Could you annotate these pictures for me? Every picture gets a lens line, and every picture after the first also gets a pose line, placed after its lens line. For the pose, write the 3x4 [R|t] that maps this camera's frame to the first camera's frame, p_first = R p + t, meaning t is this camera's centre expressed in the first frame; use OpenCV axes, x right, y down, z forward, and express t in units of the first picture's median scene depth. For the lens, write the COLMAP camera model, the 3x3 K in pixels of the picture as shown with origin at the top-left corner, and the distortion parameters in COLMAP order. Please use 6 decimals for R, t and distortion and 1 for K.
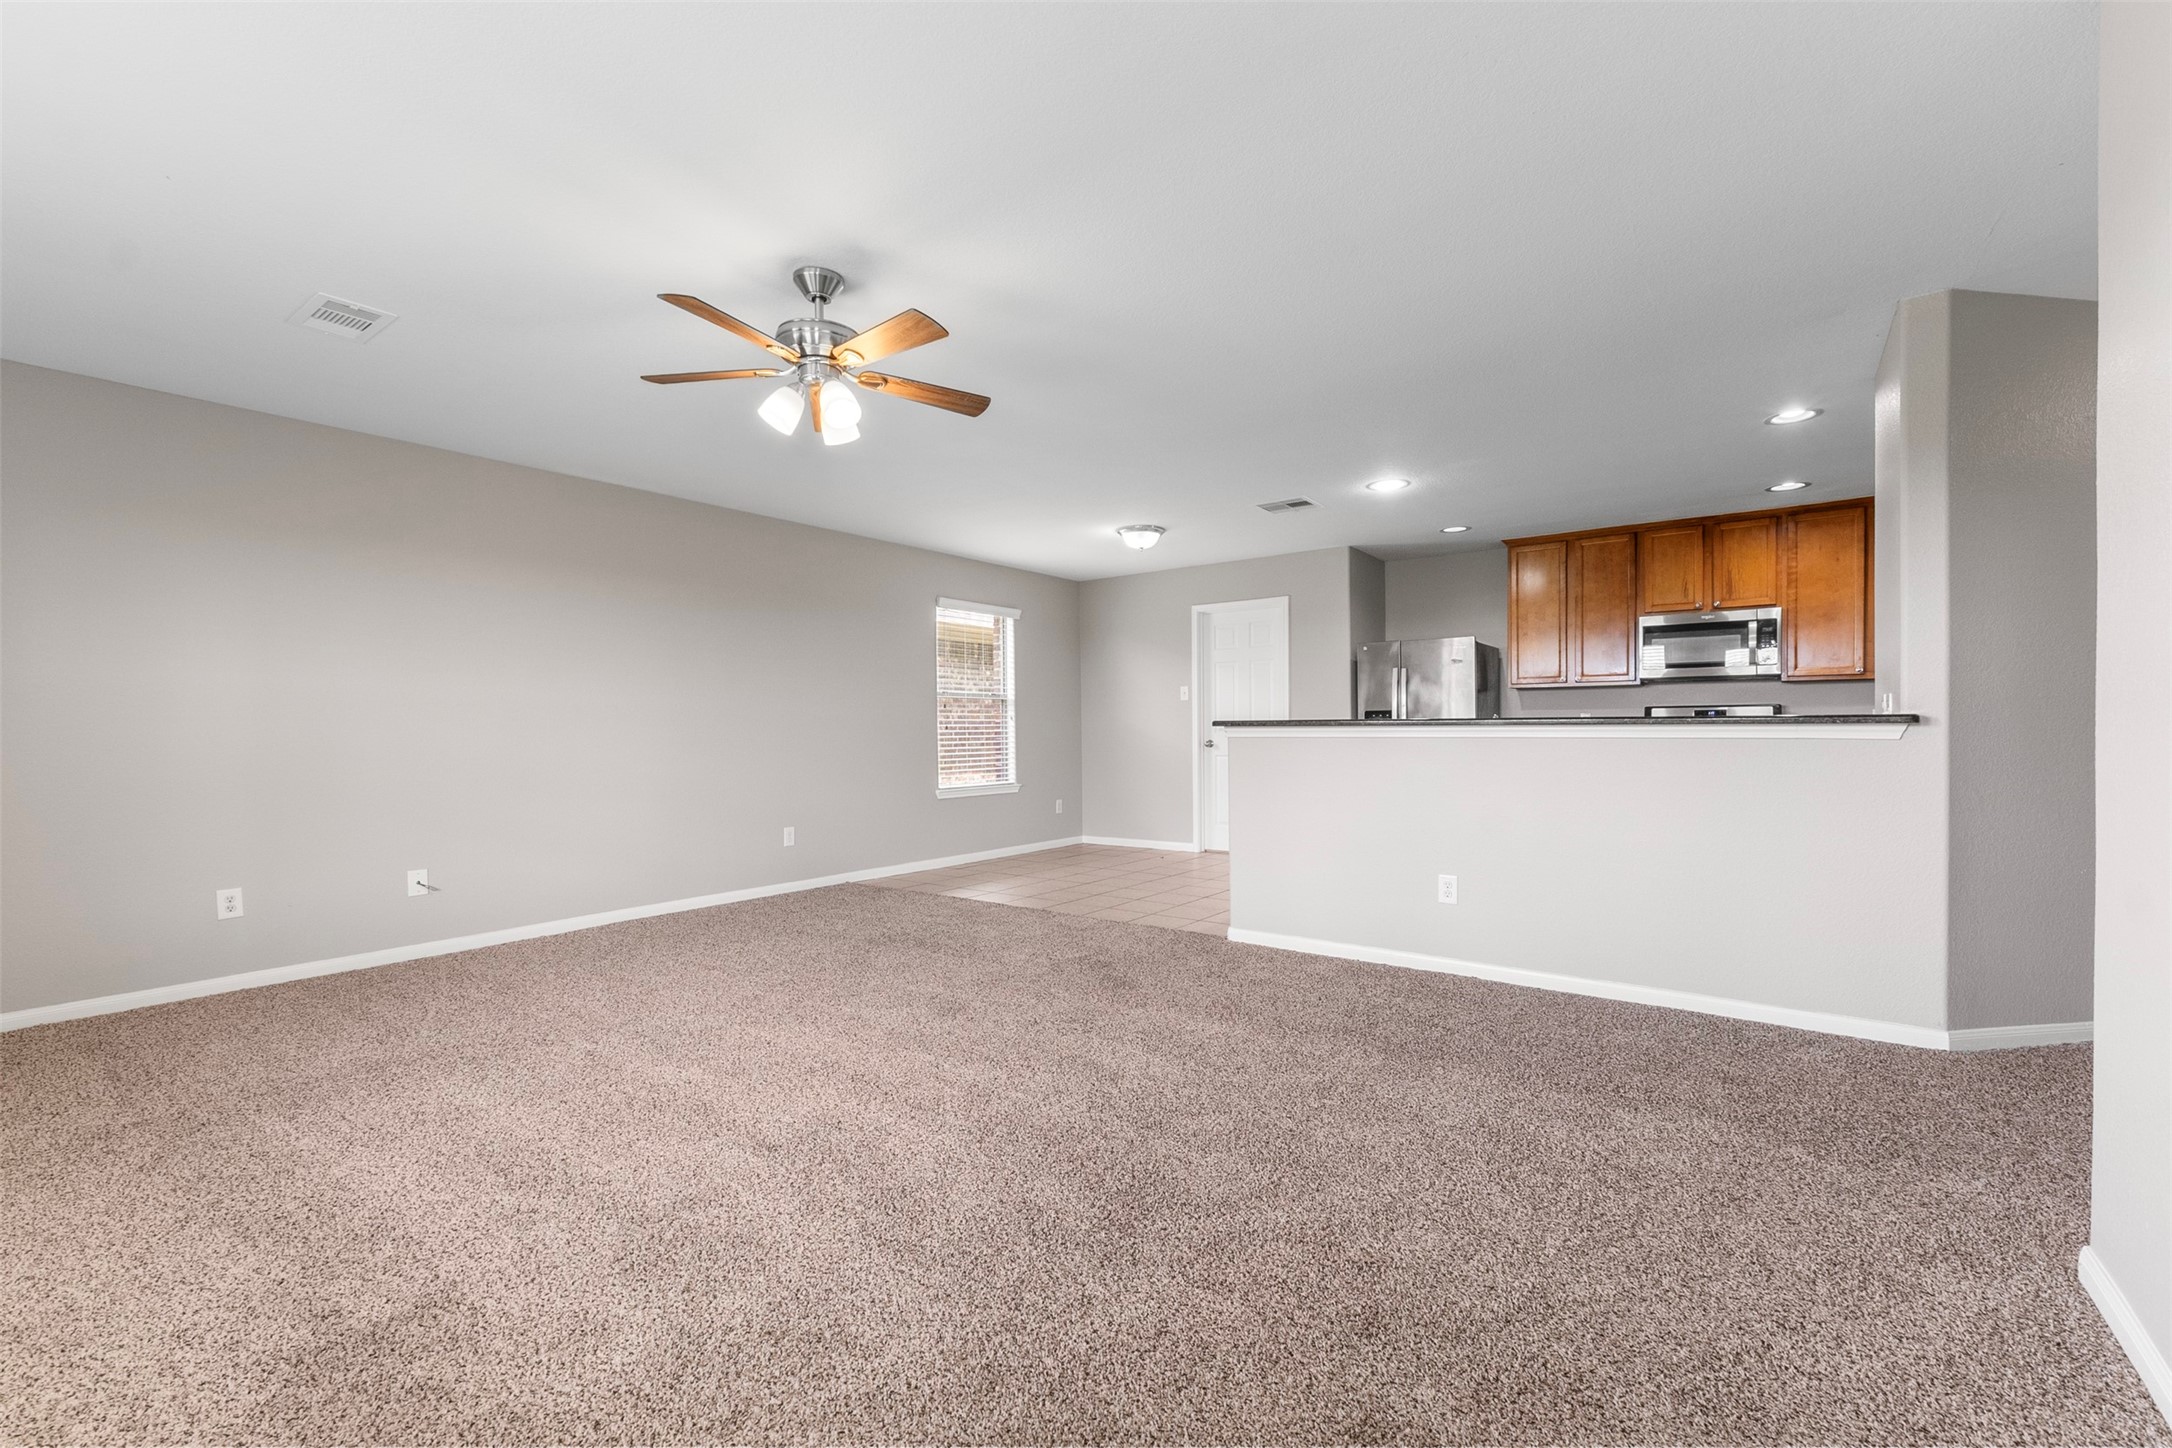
lens RADIAL K [[906.9, 0, 1081.9], [0, 906.9, 735.4], [0, 0, 1]] dist [0.006349, -0.001055]
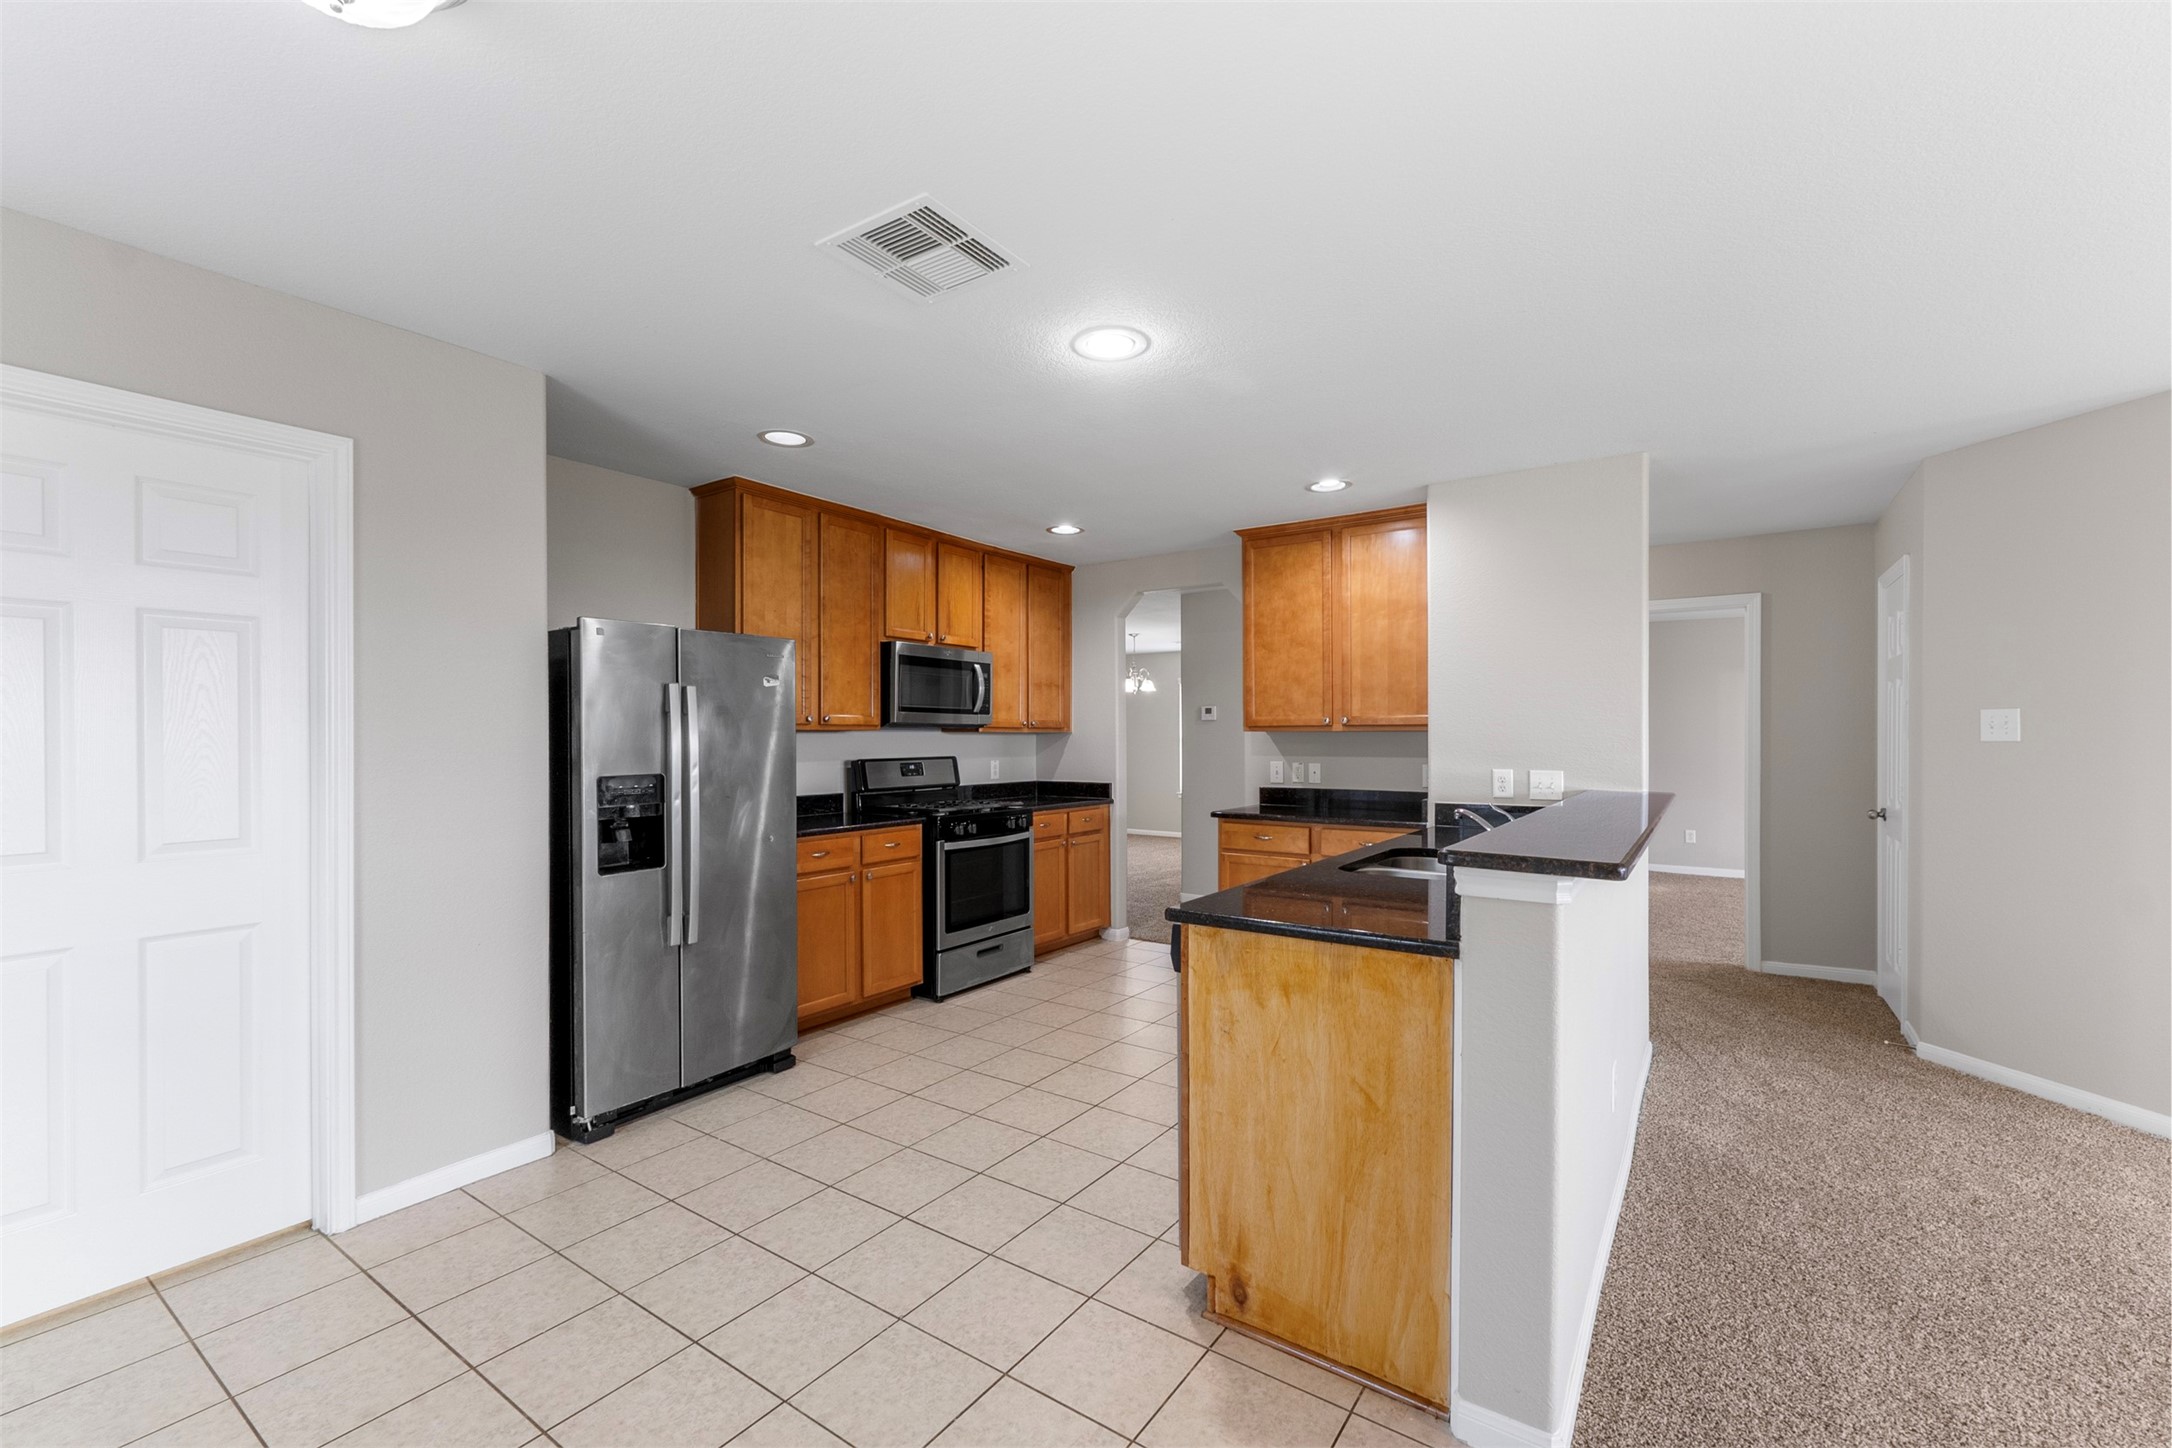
lens RADIAL K [[906.9, 0, 1081.9], [0, 906.9, 735.4], [0, 0, 1]] dist [0.006349, -0.001055]
pose [[-0.036248, 0.006334, 0.999323, -0.135062], [0.007835, 0.999951, -0.006054, -0.045308], [-0.999312, 0.007610, -0.036296, 0.846403]]
